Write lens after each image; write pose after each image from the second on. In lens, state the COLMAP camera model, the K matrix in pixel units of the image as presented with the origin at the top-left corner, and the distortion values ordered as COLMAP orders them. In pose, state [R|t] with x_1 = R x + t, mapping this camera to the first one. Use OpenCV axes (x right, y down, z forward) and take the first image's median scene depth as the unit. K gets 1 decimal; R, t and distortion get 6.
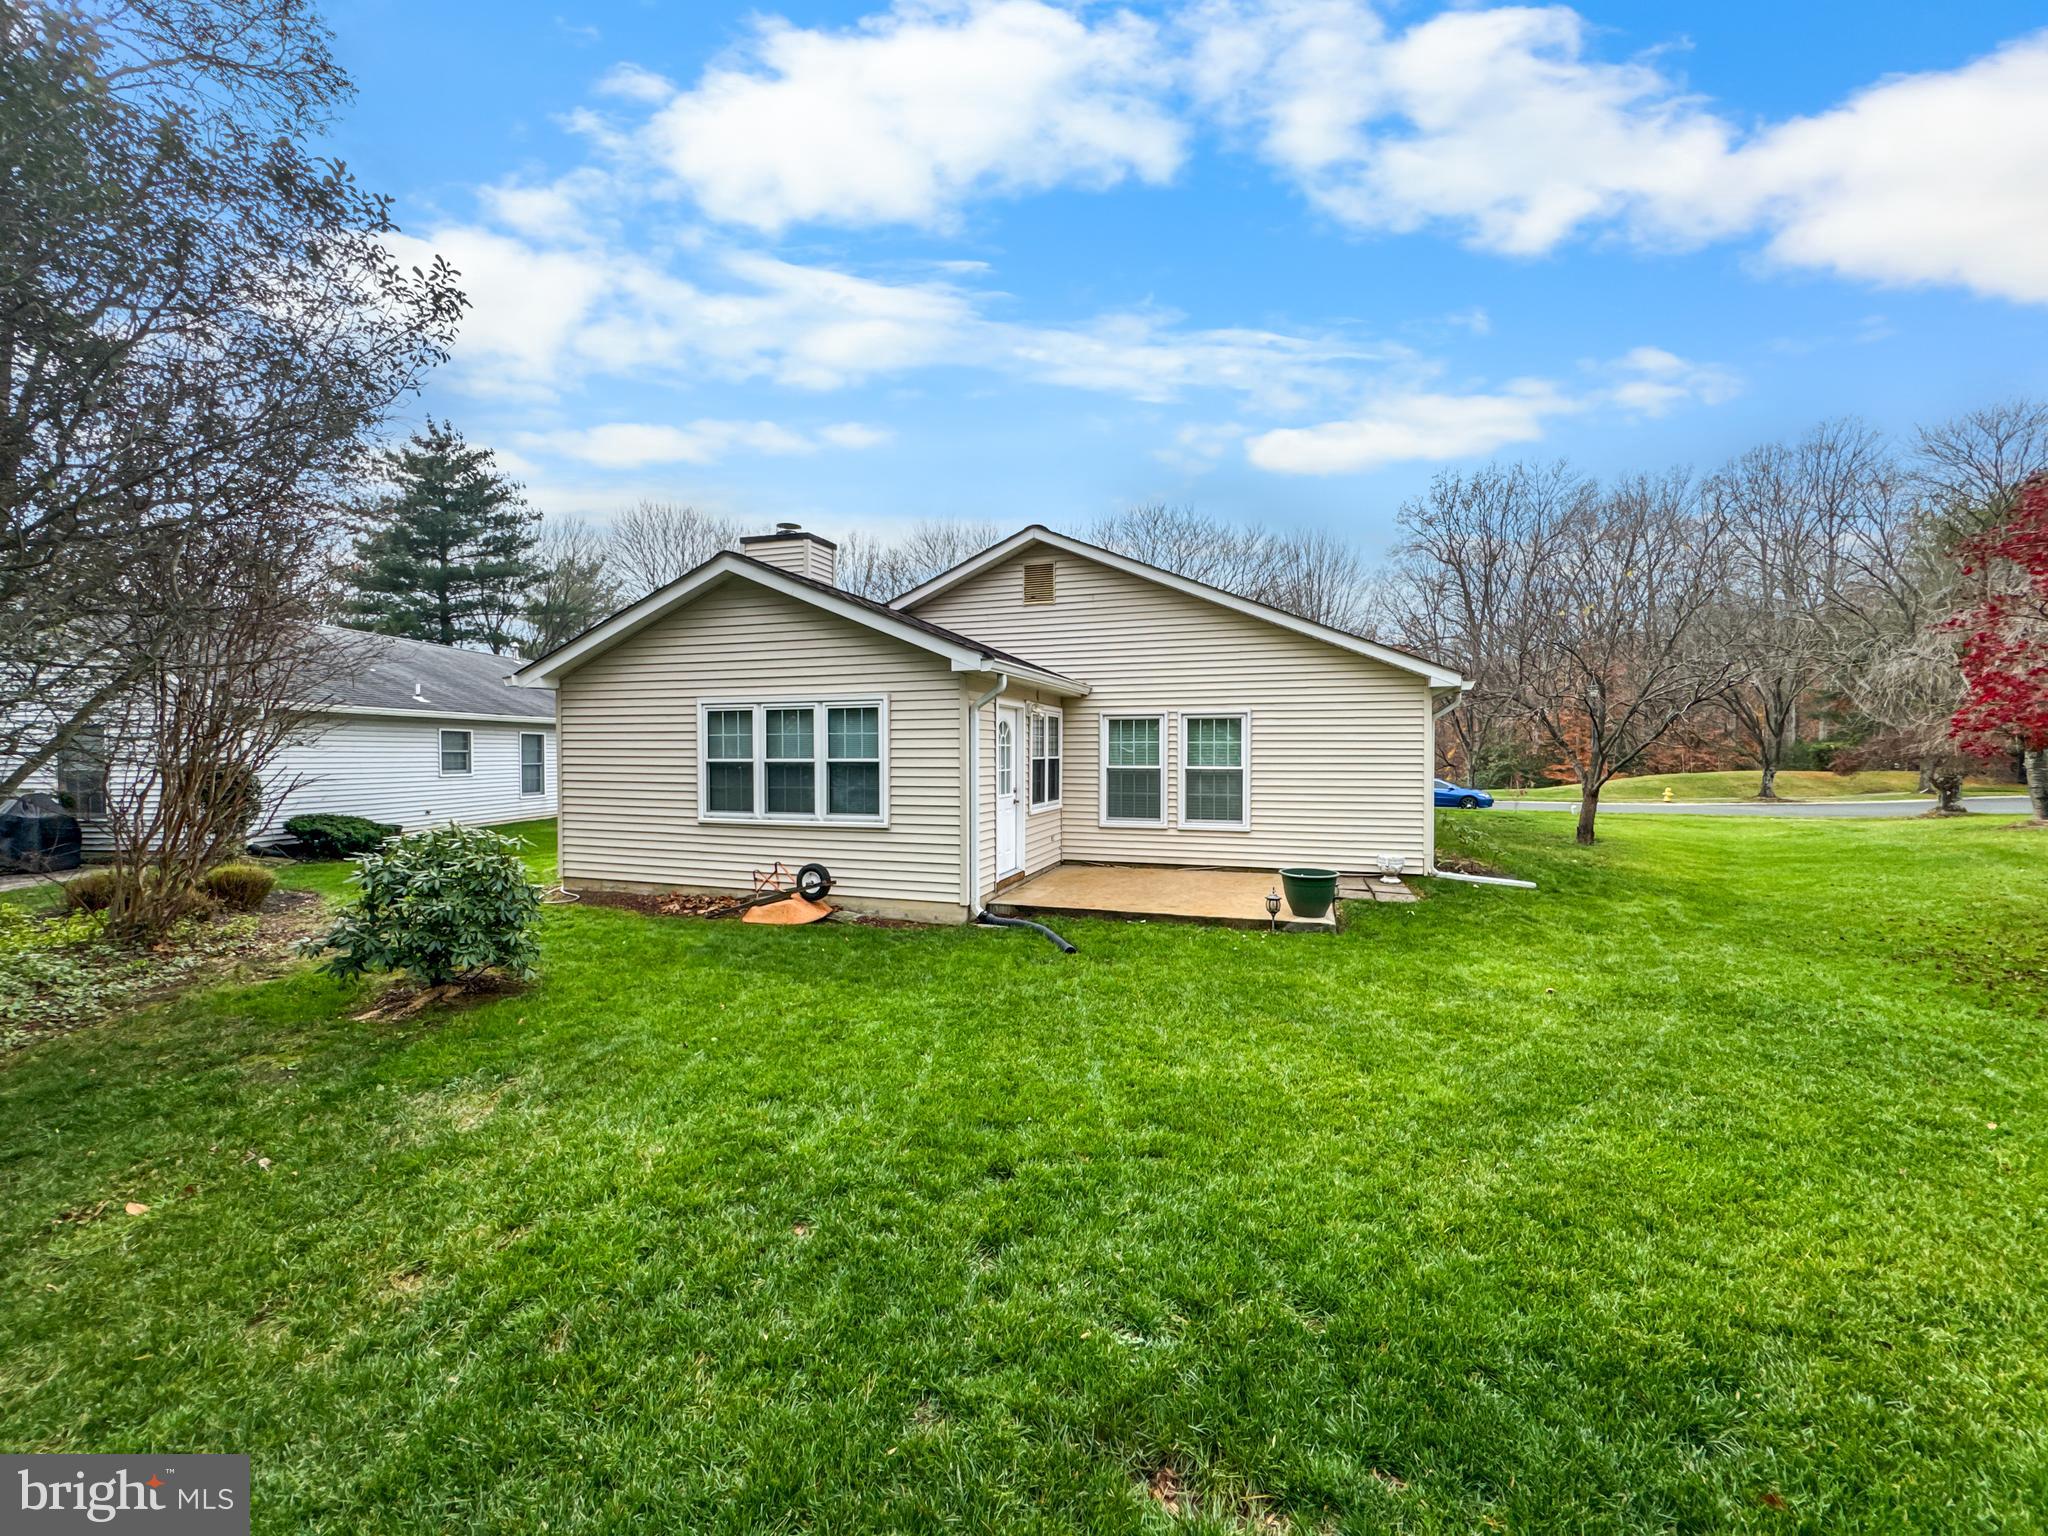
lens RADIAL K [[825.2, 0, 984.0], [0, 825.2, 768.5], [0, 0, 1]] dist [-0.002796, 0.000043]
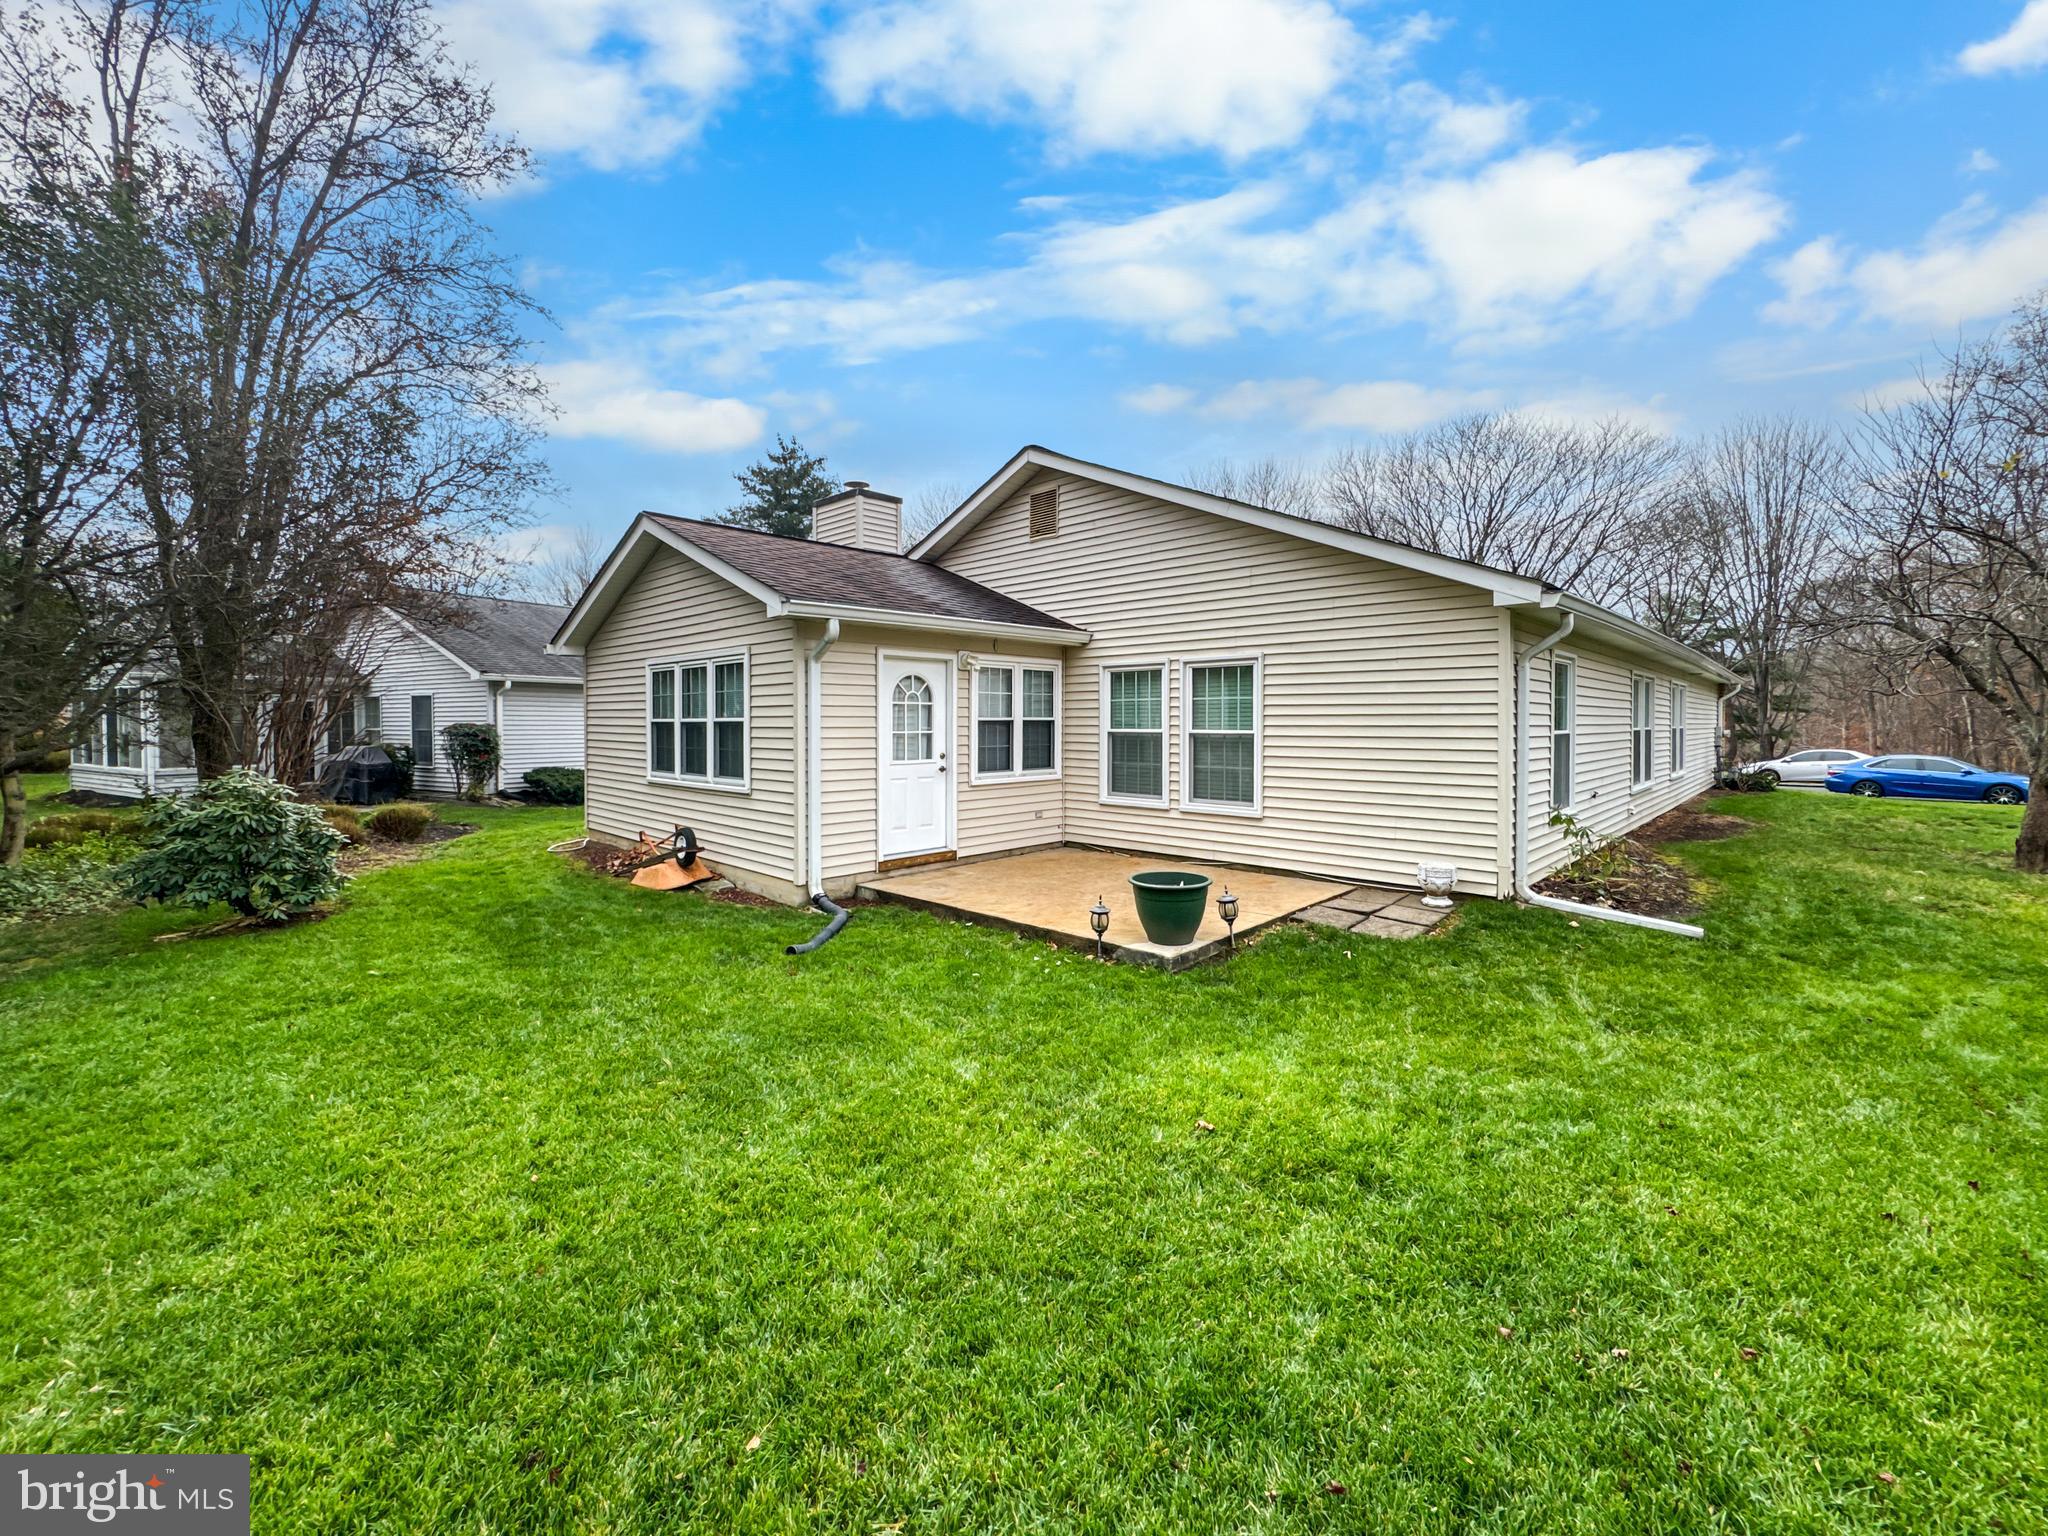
lens RADIAL K [[825.2, 0, 1012.7], [0, 825.2, 729.0], [0, 0, 1]] dist [-0.002796, 0.000043]
pose [[0.906826, 0.004193, -0.421484, 0.418971], [-0.008313, 0.999934, -0.007937, 0.004220], [0.421423, 0.010701, 0.906801, 0.228111]]
